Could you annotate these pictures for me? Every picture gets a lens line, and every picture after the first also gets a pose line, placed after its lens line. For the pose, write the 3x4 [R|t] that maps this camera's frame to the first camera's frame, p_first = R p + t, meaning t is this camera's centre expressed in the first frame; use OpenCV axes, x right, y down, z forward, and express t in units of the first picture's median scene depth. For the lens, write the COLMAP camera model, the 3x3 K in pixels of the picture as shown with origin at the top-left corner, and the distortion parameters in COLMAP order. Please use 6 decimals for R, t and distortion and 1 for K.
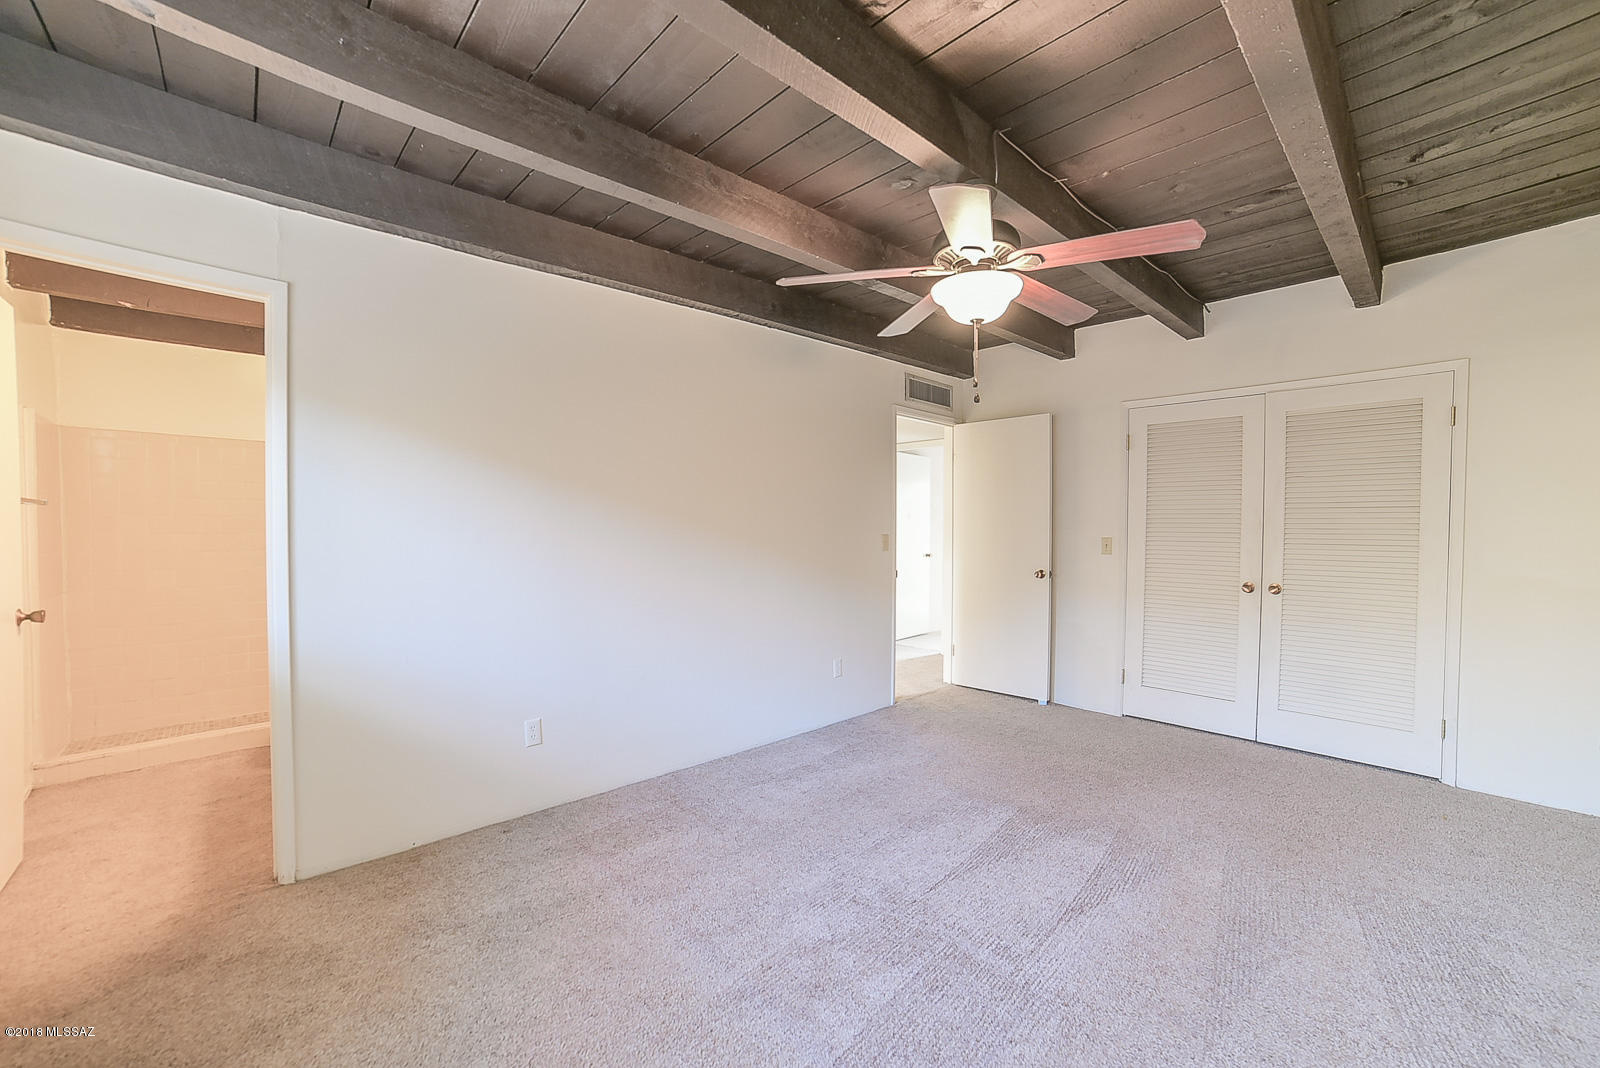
lens RADIAL K [[640.6, 0, 801.3], [0, 640.6, 539.7], [0, 0, 1]] dist [-0.090412, 0.038980]
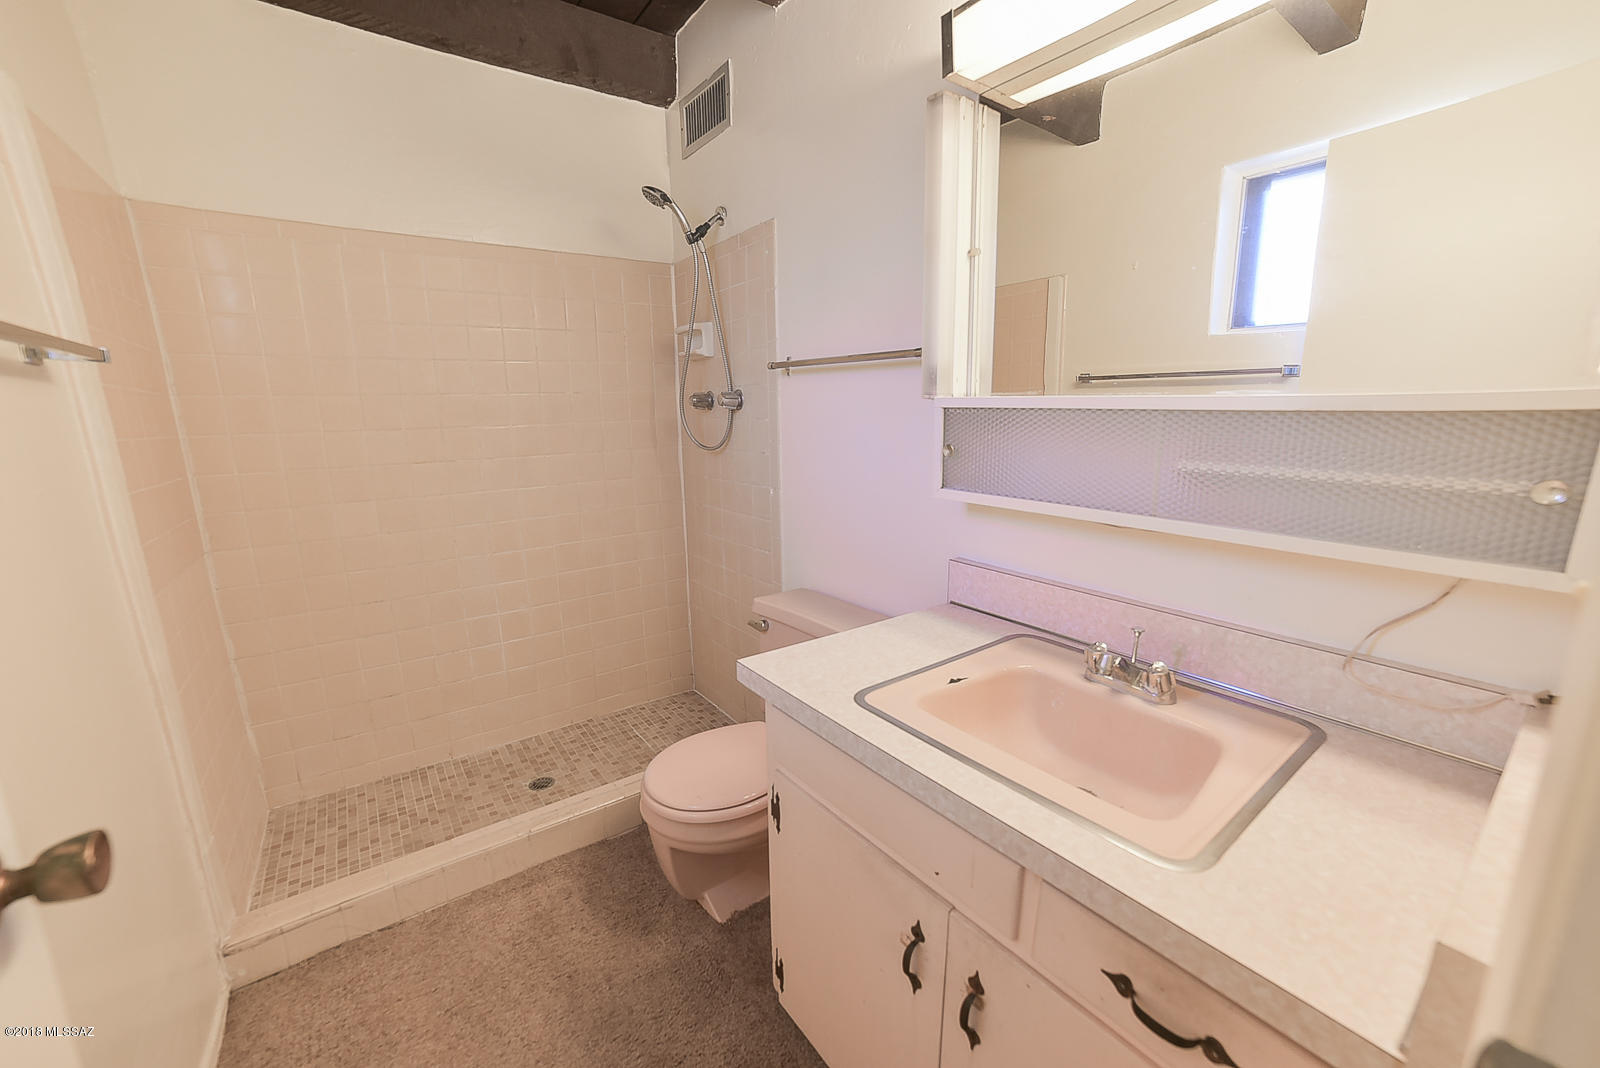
lens RADIAL K [[640.6, 0, 801.3], [0, 640.6, 539.7], [0, 0, 1]] dist [-0.090412, 0.038980]
pose [[0.993150, 0.003632, -0.116788, -0.660159], [0.017076, 0.984274, 0.175821, -0.004723], [0.115590, -0.176611, 0.977470, 0.565842]]
